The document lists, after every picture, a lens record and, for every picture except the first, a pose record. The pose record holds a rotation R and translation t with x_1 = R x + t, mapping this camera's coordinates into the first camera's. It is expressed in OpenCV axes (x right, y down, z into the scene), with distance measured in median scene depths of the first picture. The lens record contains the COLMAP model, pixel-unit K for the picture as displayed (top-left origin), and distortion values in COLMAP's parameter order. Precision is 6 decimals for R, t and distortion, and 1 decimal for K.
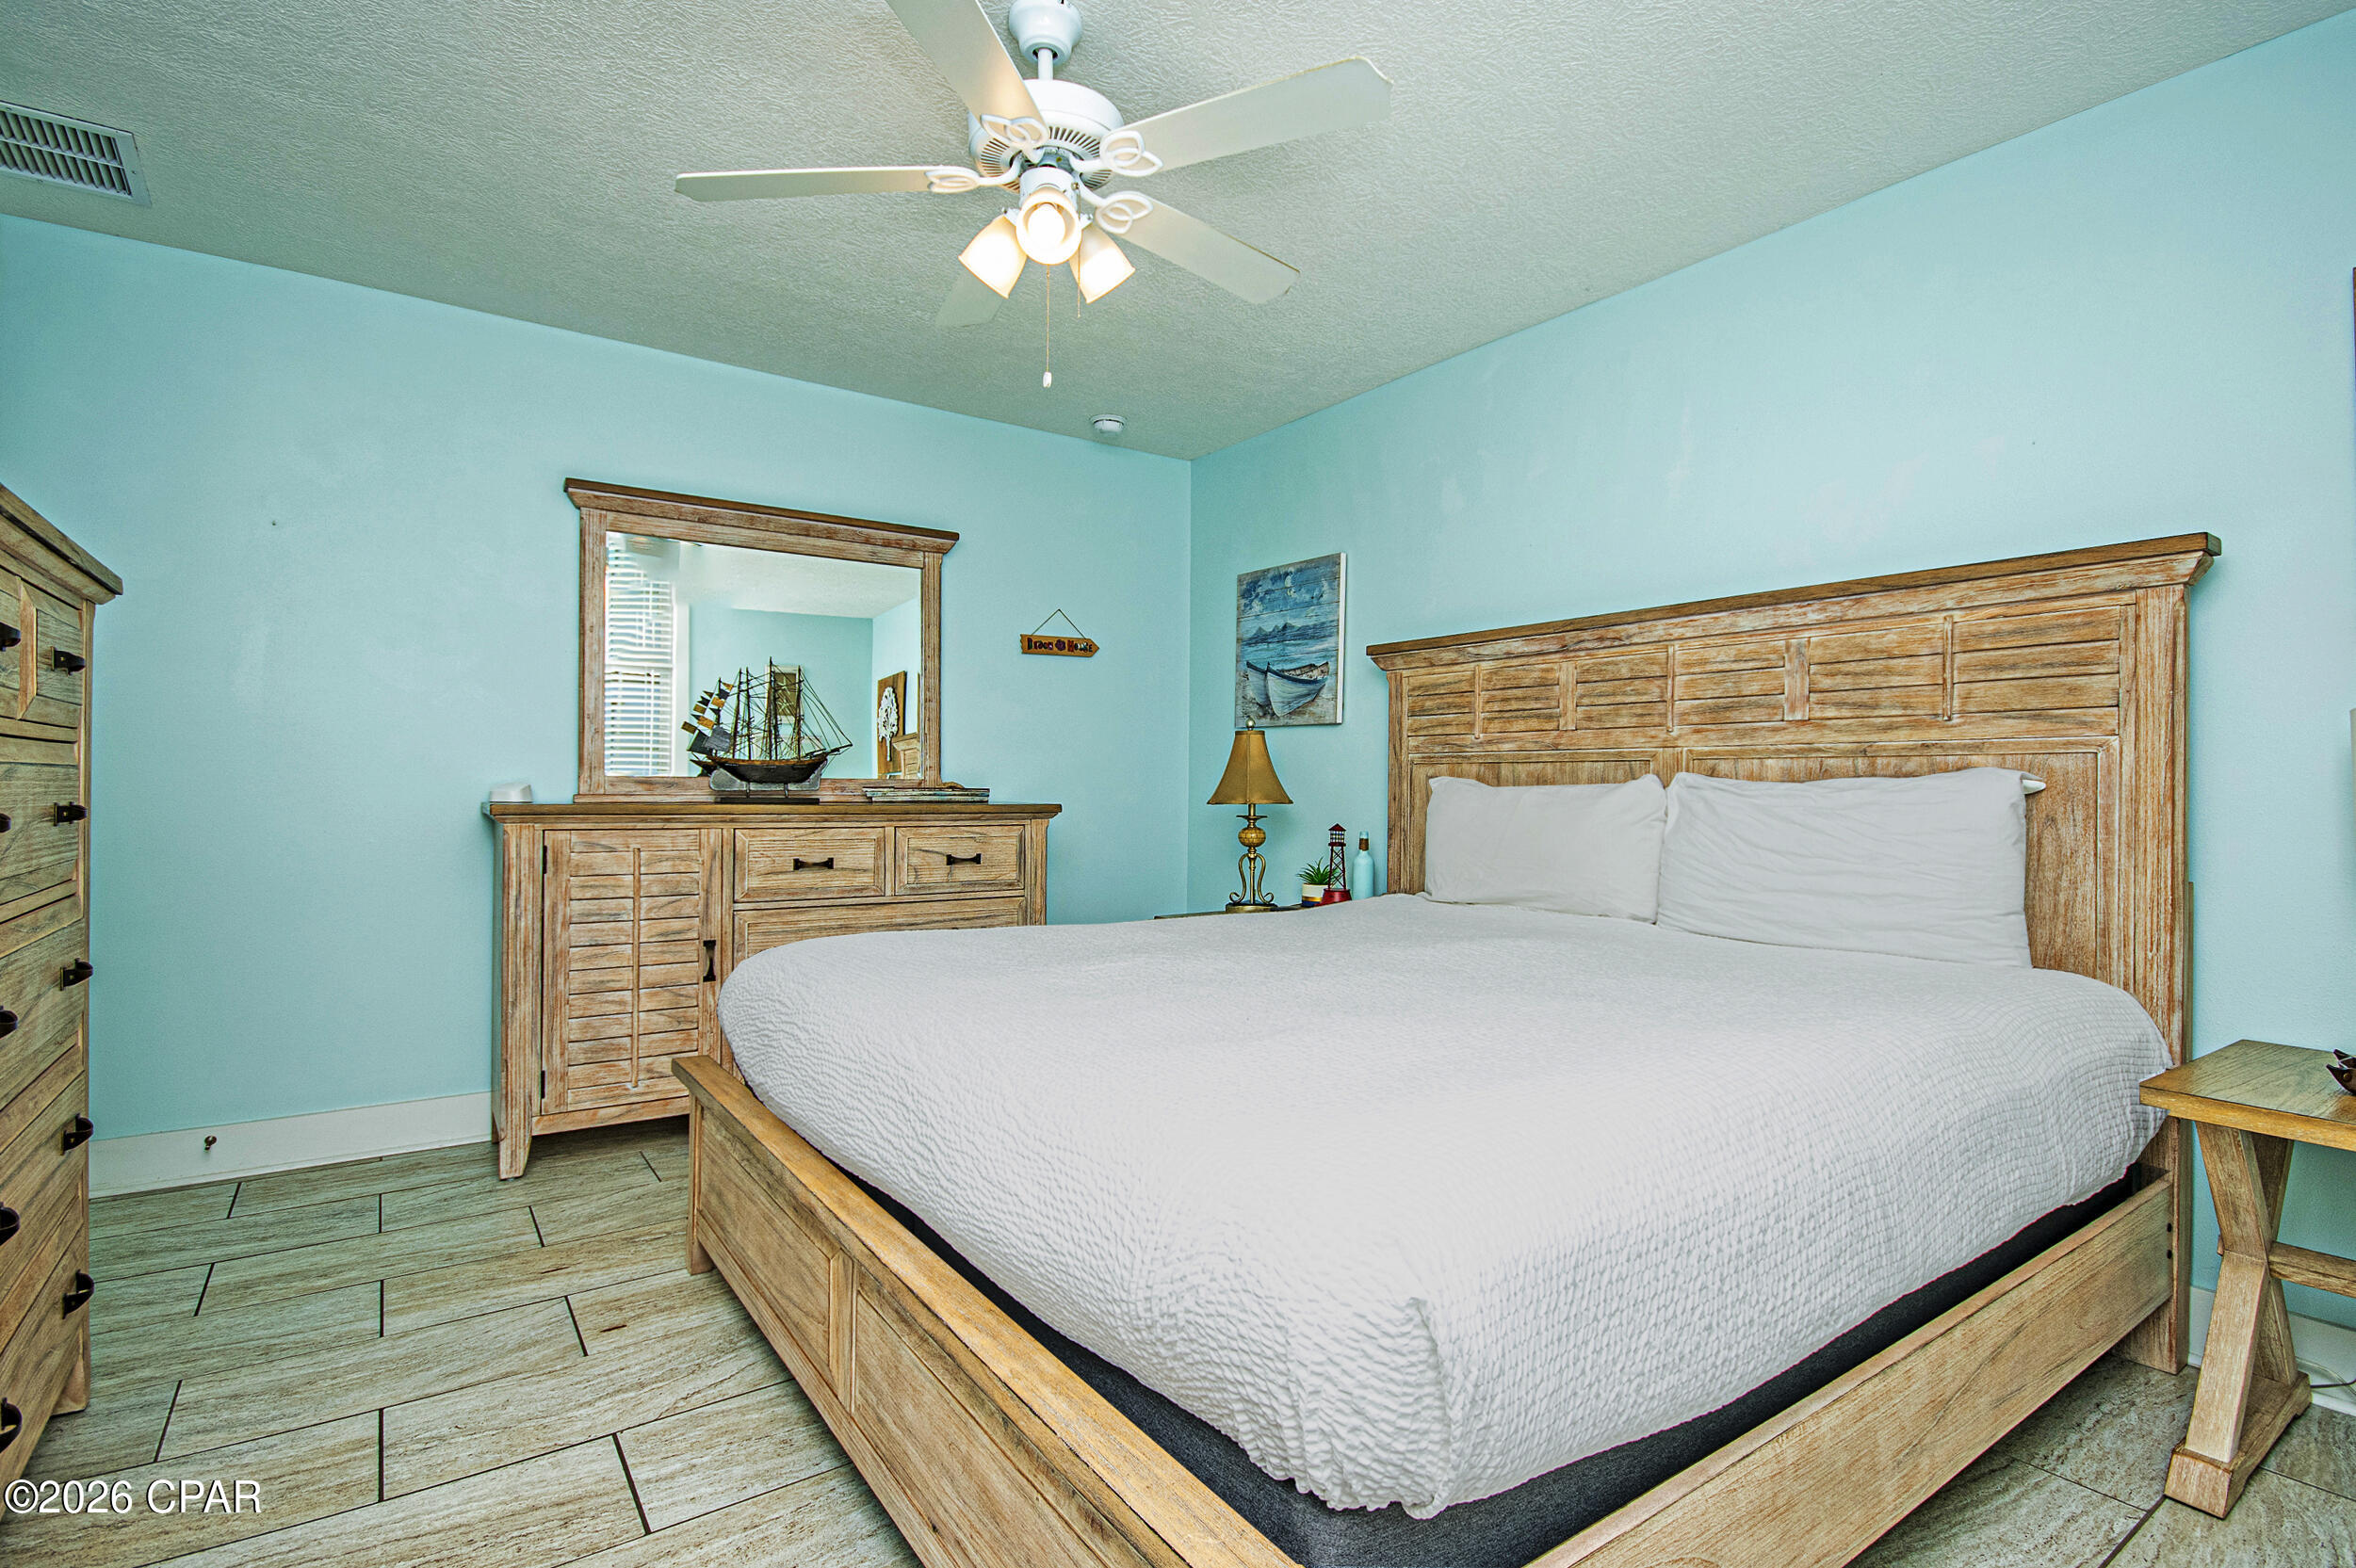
lens RADIAL K [[1092.9, 0, 1178.3], [0, 1092.9, 782.6], [0, 0, 1]] dist [-0.001603, -0.000205]
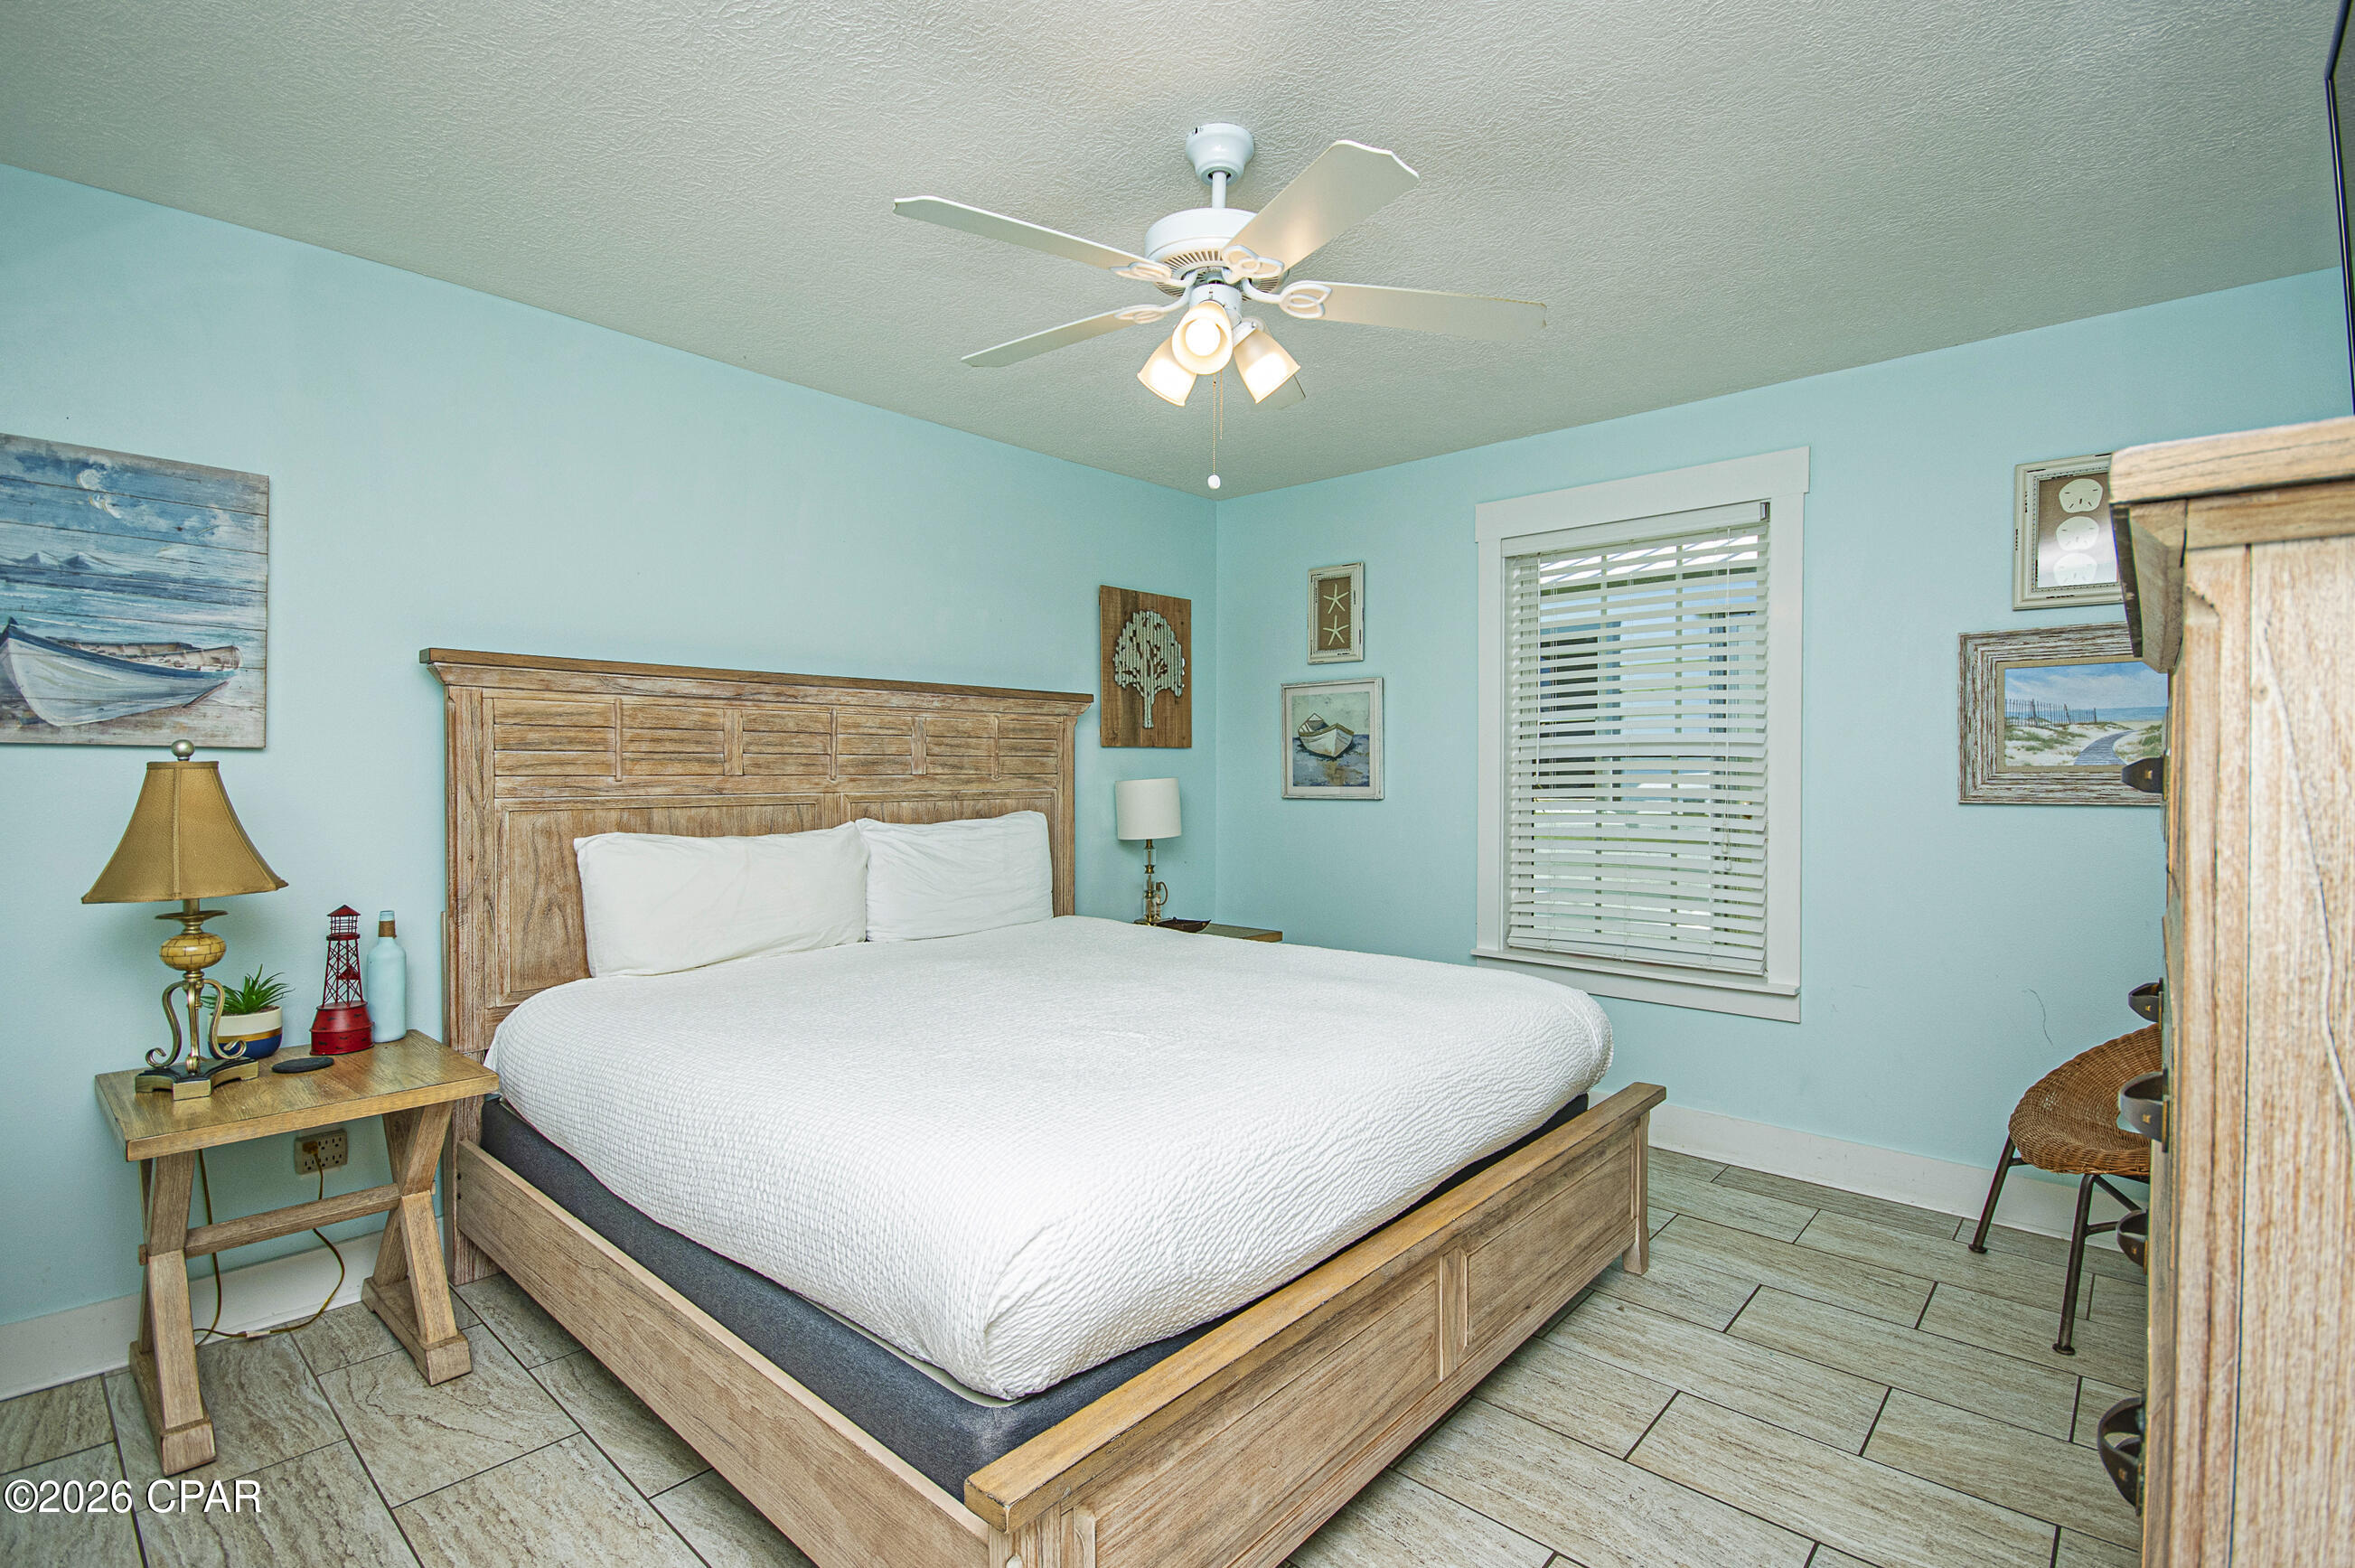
lens RADIAL K [[1092.6, 0, 1177.9], [0, 1092.6, 782.9], [0, 0, 1]] dist [-0.001603, -0.000205]
pose [[-0.196389, -0.010589, 0.980469, -0.756005], [0.004418, 0.999922, 0.011684, -0.052425], [-0.980516, 0.006627, -0.196327, 0.810225]]
